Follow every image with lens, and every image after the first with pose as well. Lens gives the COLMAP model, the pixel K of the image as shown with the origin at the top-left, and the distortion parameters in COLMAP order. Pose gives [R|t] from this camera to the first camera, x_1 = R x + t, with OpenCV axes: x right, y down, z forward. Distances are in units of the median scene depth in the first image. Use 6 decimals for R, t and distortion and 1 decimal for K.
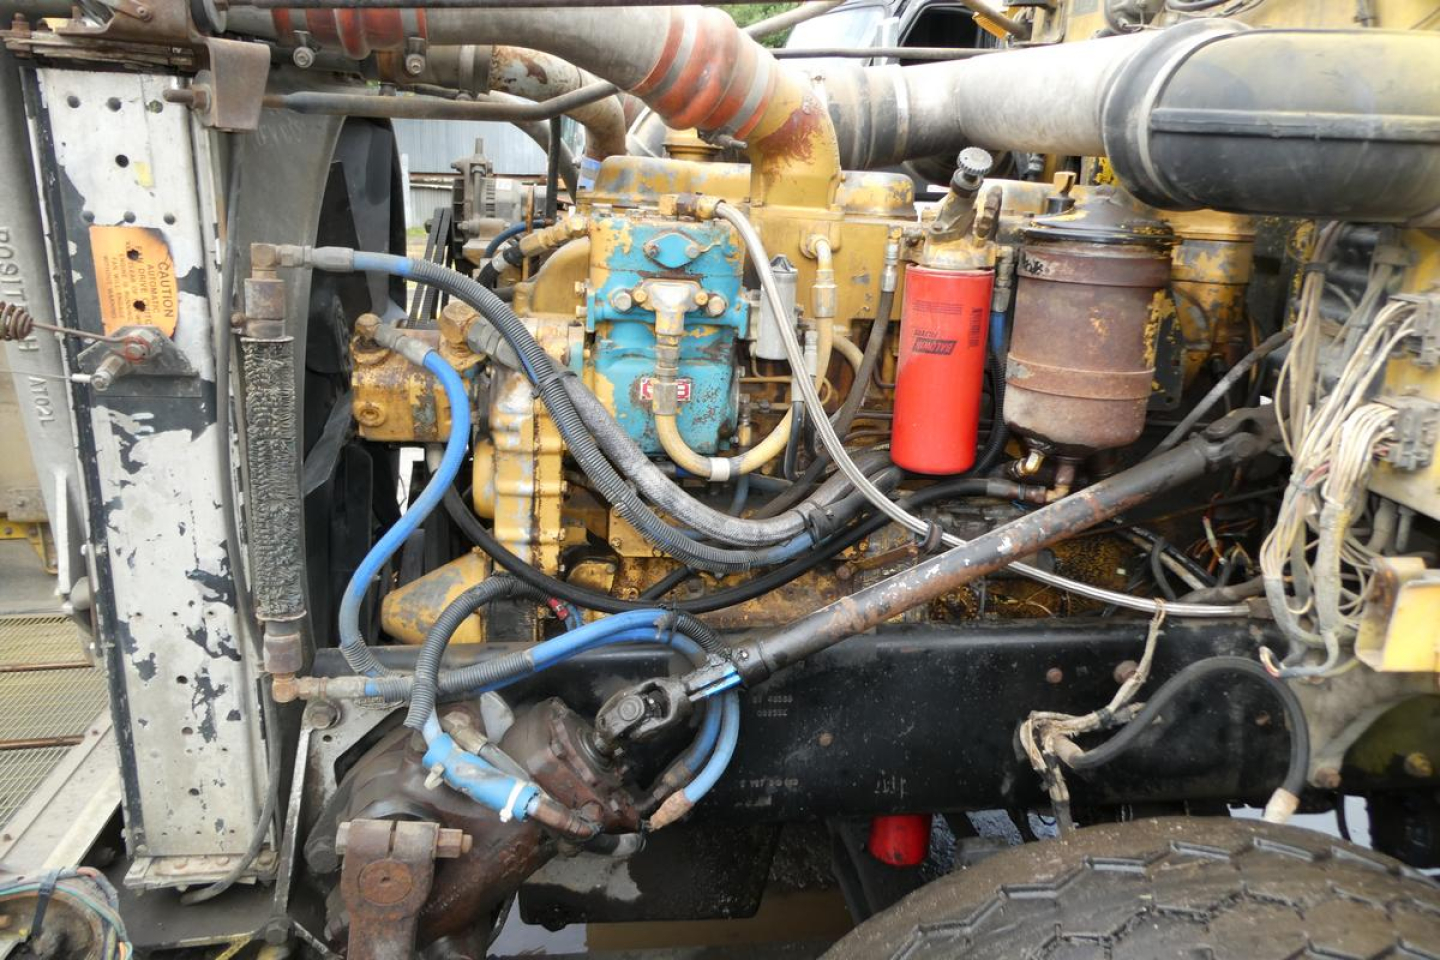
lens RADIAL K [[1162.4, 0, 720.0], [0, 1162.4, 480.0], [0, 0, 1]] dist [0.039993, 0.003561]
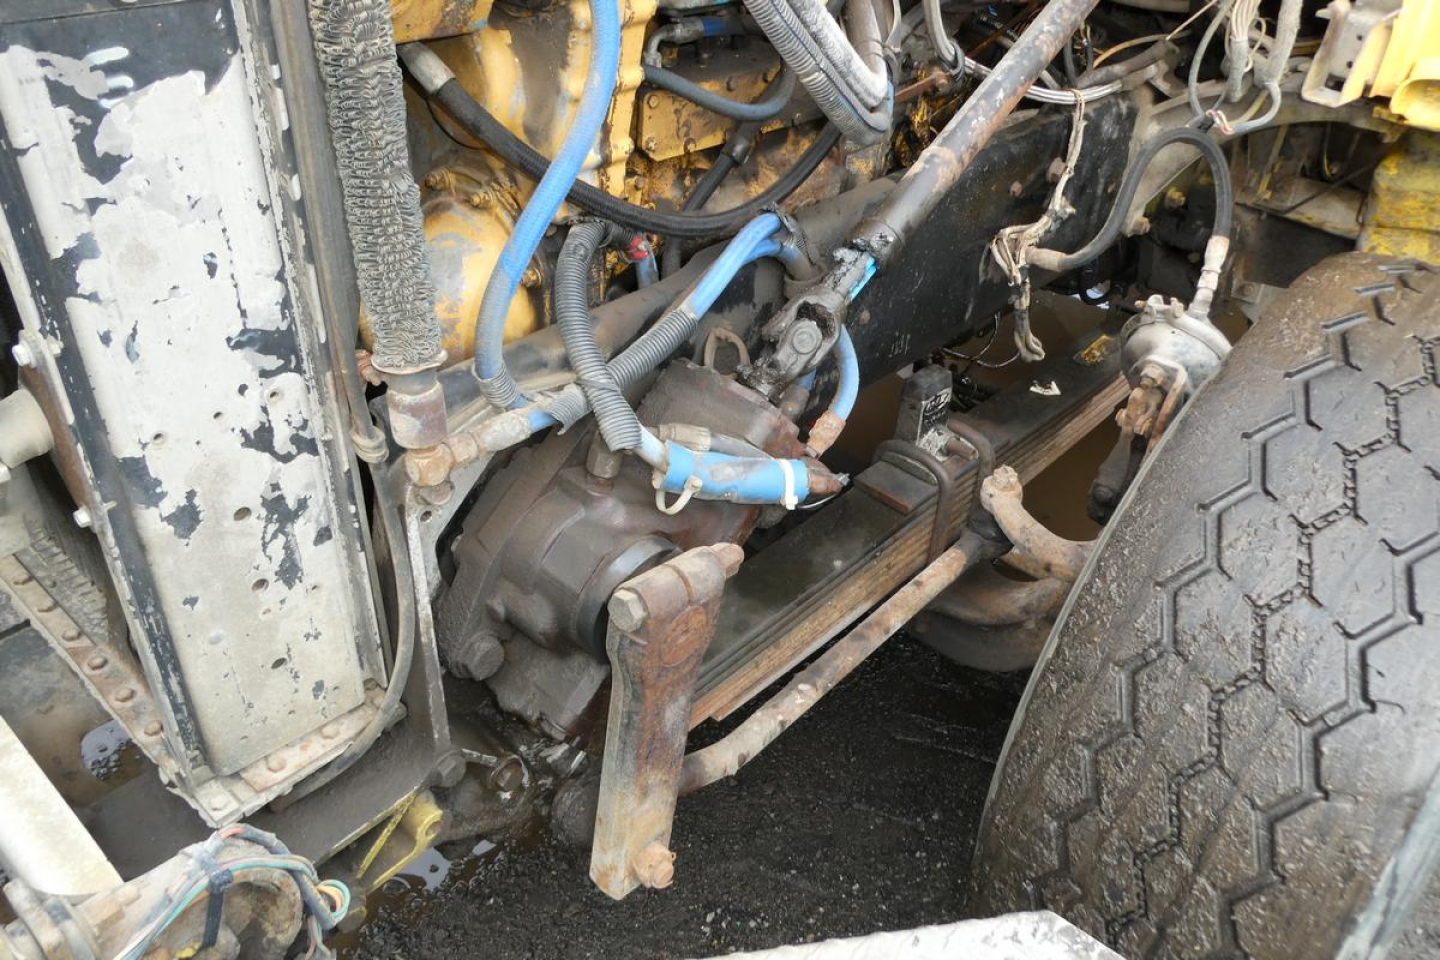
lens RADIAL K [[1162.4, 0, 720.0], [0, 1162.4, 480.0], [0, 0, 1]] dist [0.039993, 0.003561]
pose [[0.754275, -0.363279, 0.546898, -0.600663], [0.135051, 0.901011, 0.412238, -0.060404], [-0.642519, -0.237082, 0.728671, 0.412969]]
